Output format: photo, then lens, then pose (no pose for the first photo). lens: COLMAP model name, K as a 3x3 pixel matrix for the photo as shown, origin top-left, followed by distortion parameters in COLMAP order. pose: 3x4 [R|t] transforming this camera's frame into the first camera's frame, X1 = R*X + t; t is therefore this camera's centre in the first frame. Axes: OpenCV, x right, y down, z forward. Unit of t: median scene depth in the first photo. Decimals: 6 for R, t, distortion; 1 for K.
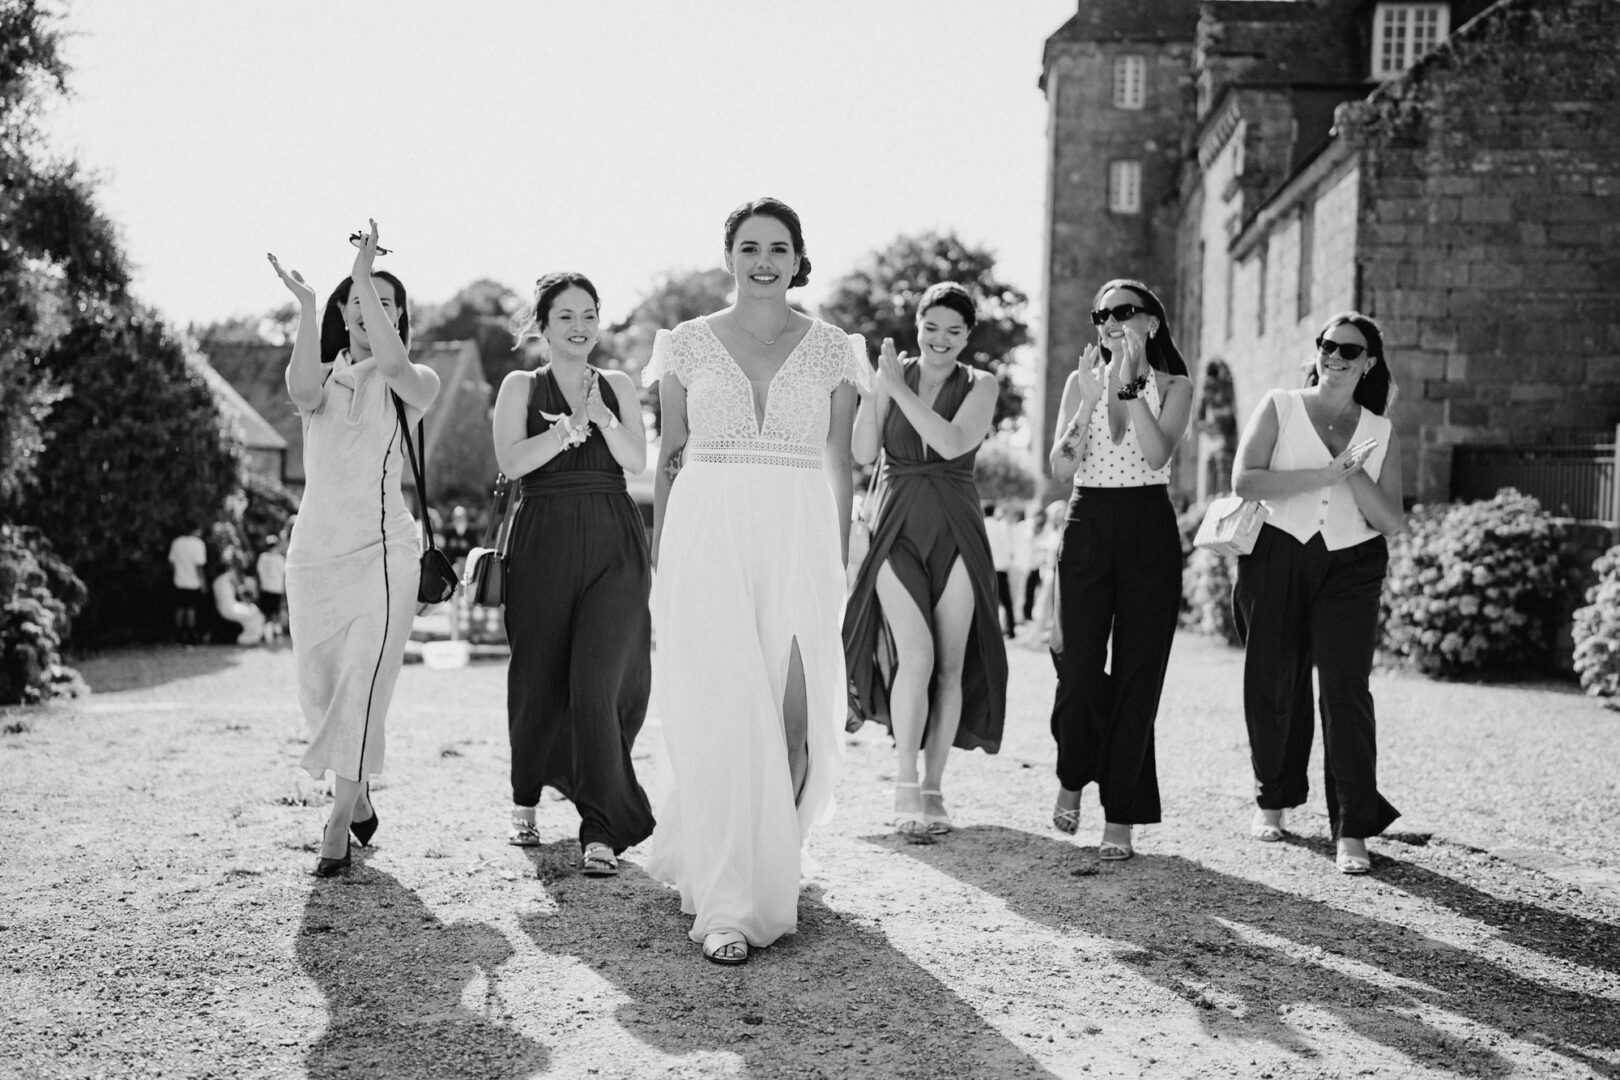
lens RADIAL K [[1672.5, 0, 810.0], [0, 1672.5, 540.0], [0, 0, 1]] dist [0.020854, 0.019772]
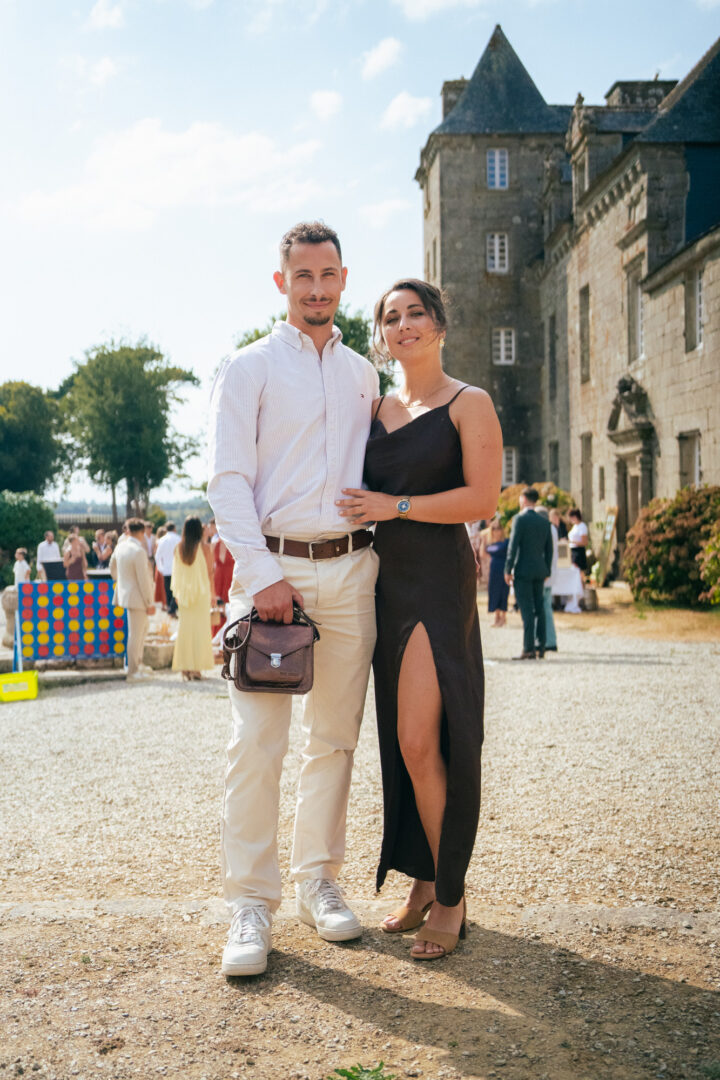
lens RADIAL K [[1176.6, 0, 360.0], [0, 1176.6, 540.0], [0, 0, 1]] dist [-0.009539, 0.004321]
pose [[0.987946, -0.051645, 0.145928, -0.054091], [0.052274, 0.998633, -0.000481, -0.000939], [-0.145704, 0.008104, 0.989295, 0.147593]]
